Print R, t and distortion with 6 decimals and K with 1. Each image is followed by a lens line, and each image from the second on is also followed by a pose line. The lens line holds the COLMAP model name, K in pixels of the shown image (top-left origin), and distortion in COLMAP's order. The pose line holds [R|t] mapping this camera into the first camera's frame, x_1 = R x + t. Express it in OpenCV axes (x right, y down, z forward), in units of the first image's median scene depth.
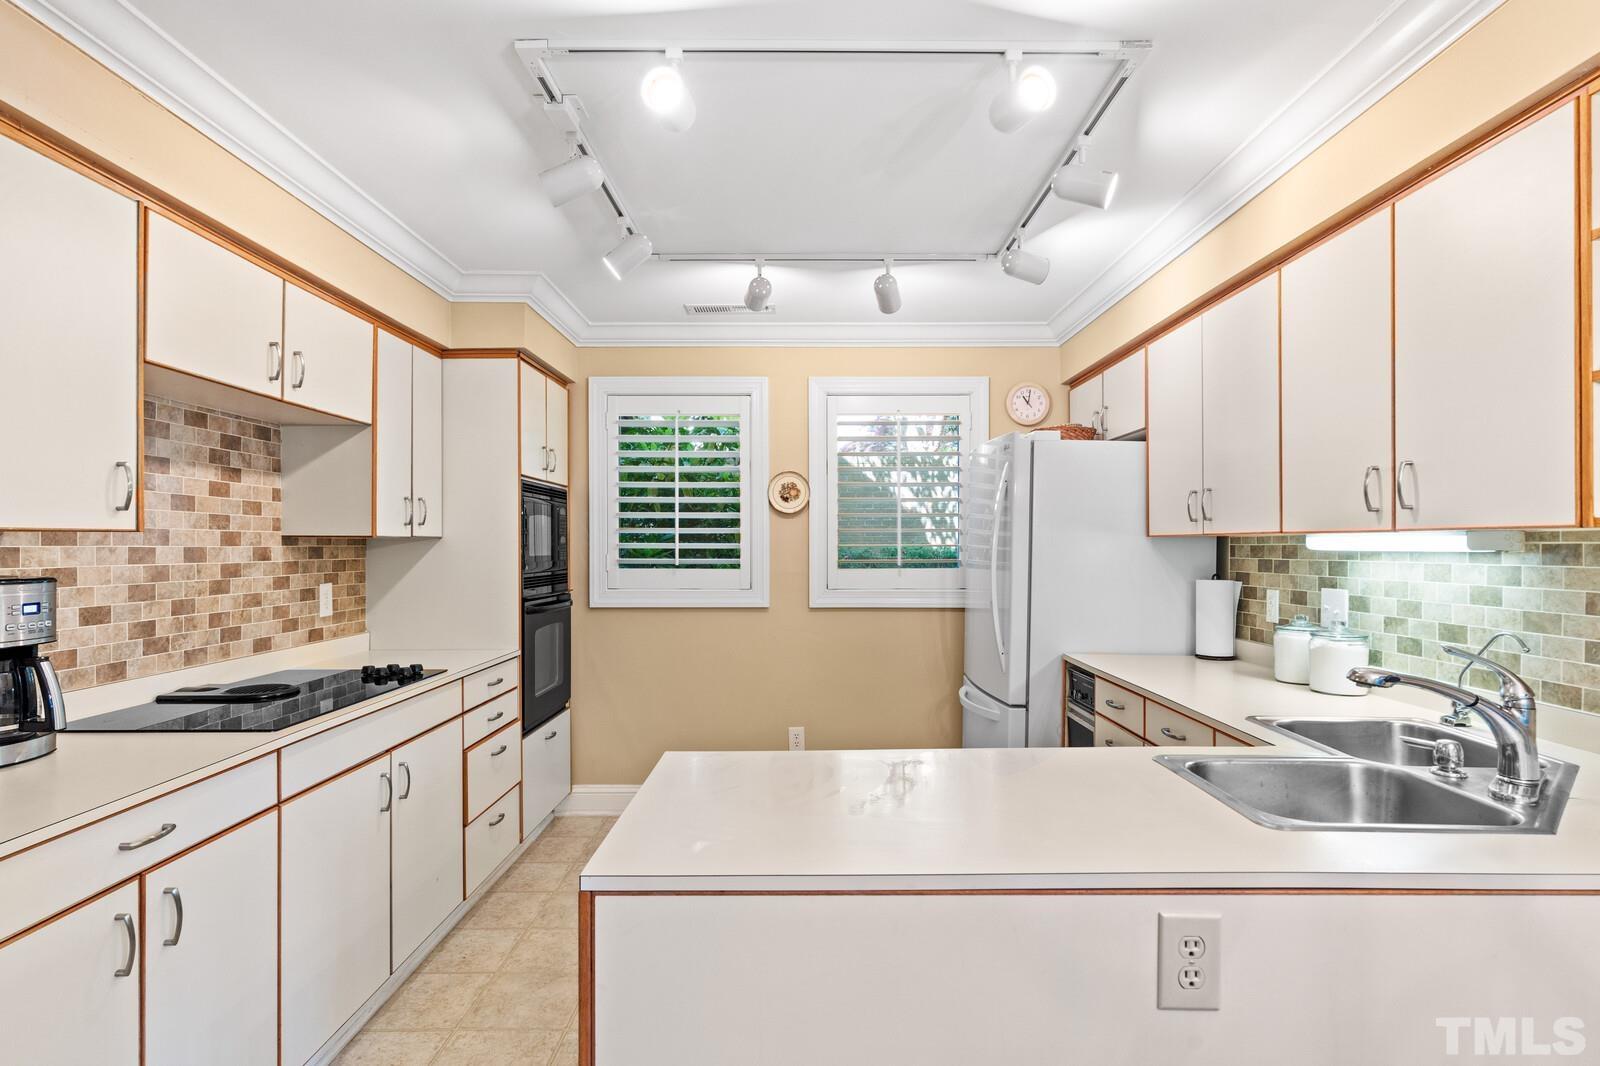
lens RADIAL K [[853.5, 0, 772.1], [0, 853.5, 541.0], [0, 0, 1]] dist [0.001767, 0.001040]
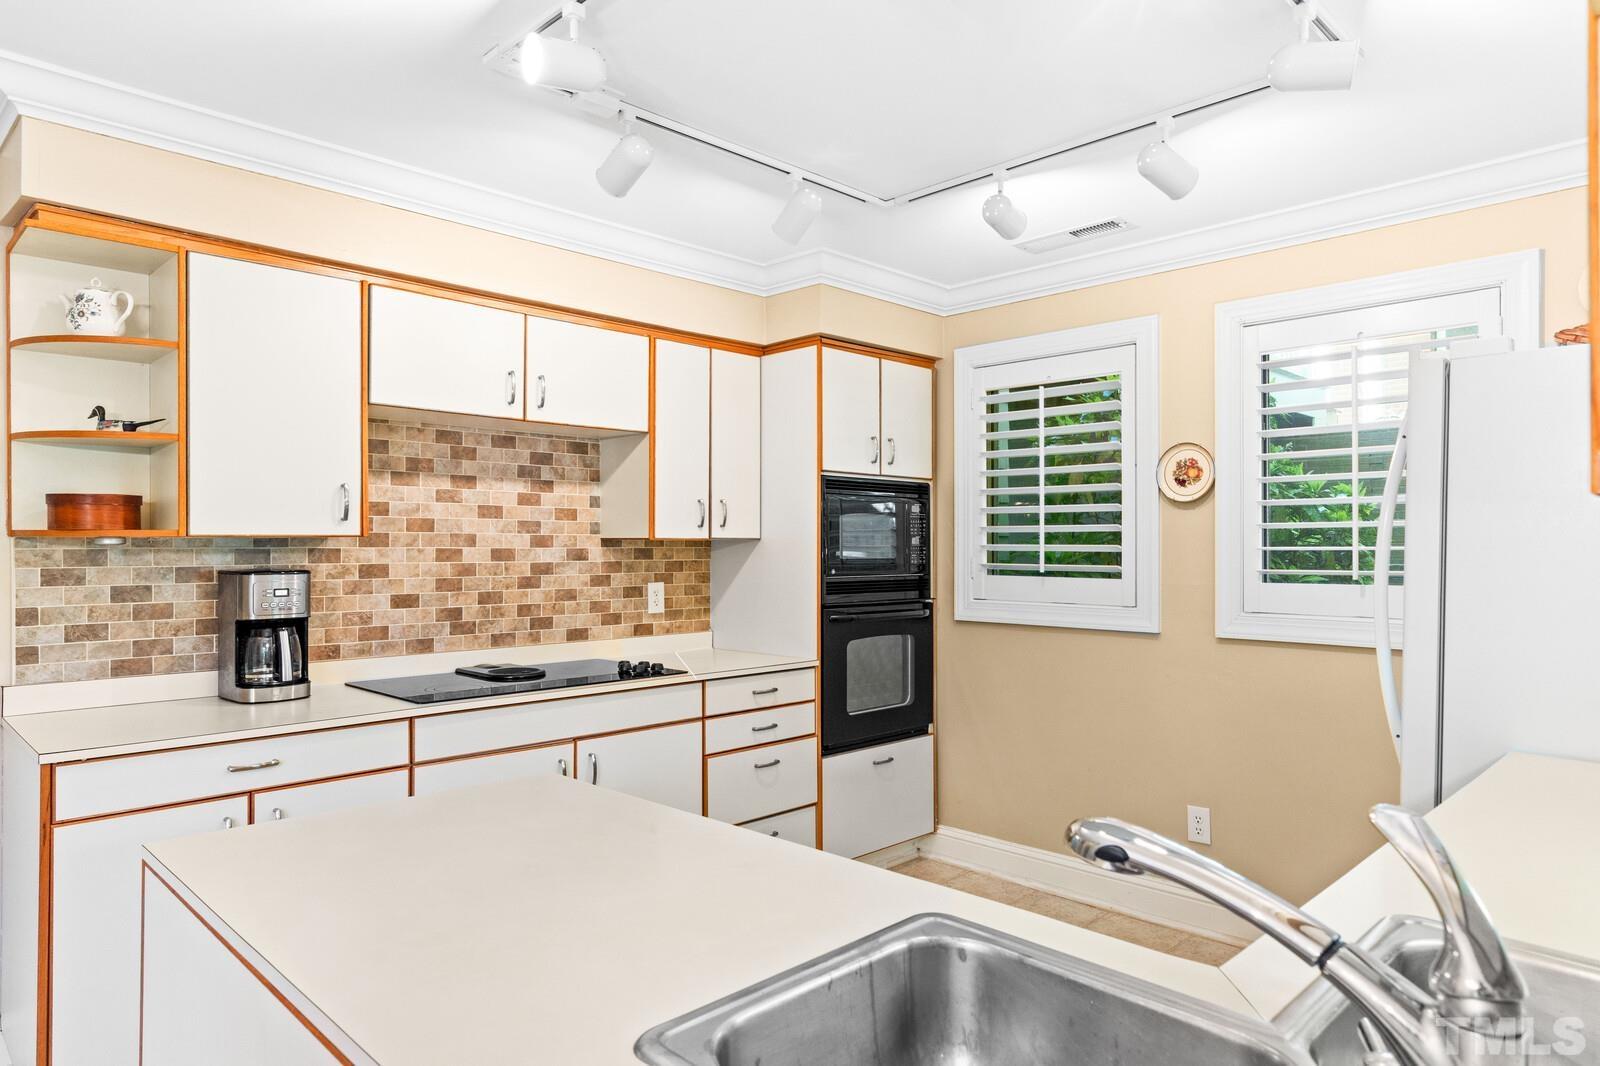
lens RADIAL K [[976.7, 0, 791.9], [0, 976.7, 539.7], [0, 0, 1]] dist [0.013335, -0.001504]
pose [[0.708871, -0.003997, -0.705326, 0.487025], [0.002566, 0.999992, -0.003088, 0.000281], [0.705333, 0.000379, 0.708876, 0.261253]]
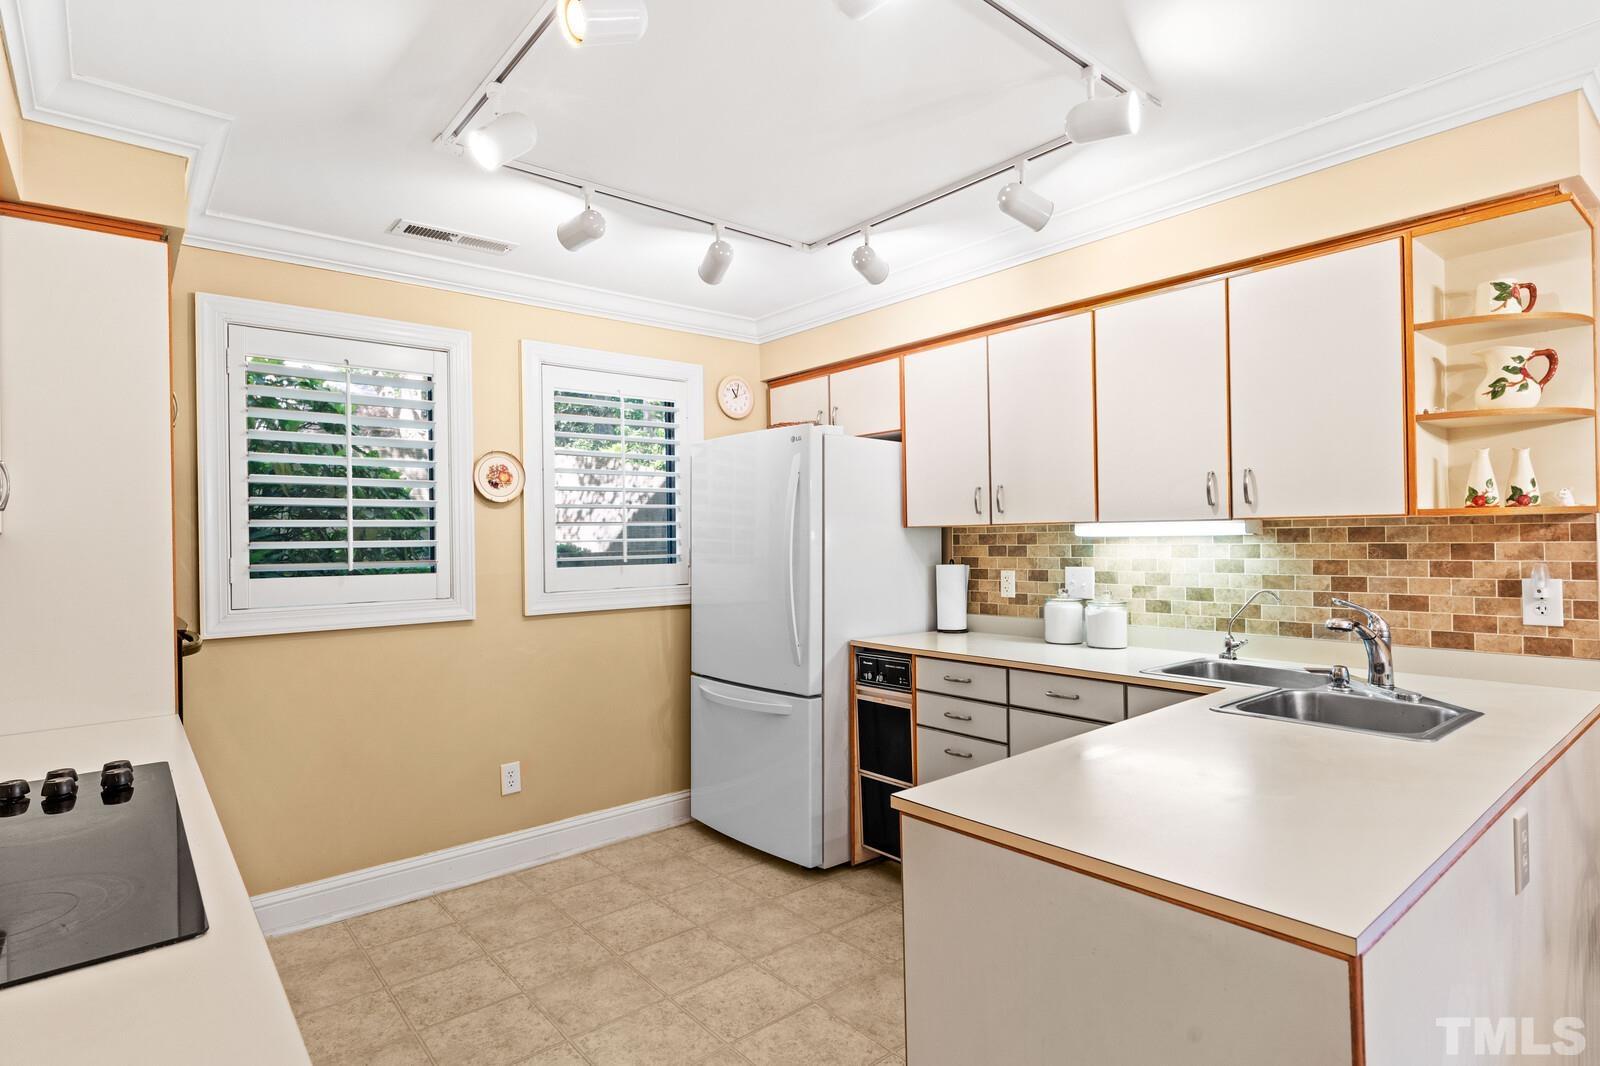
lens RADIAL K [[853.5, 0, 809.7], [0, 853.5, 529.3], [0, 0, 1]] dist [0.001767, 0.001040]
pose [[0.747347, -0.005124, 0.664414, -0.406244], [0.011891, 0.999913, -0.005663, 0.001945], [-0.664328, 0.012133, 0.747343, 0.260276]]
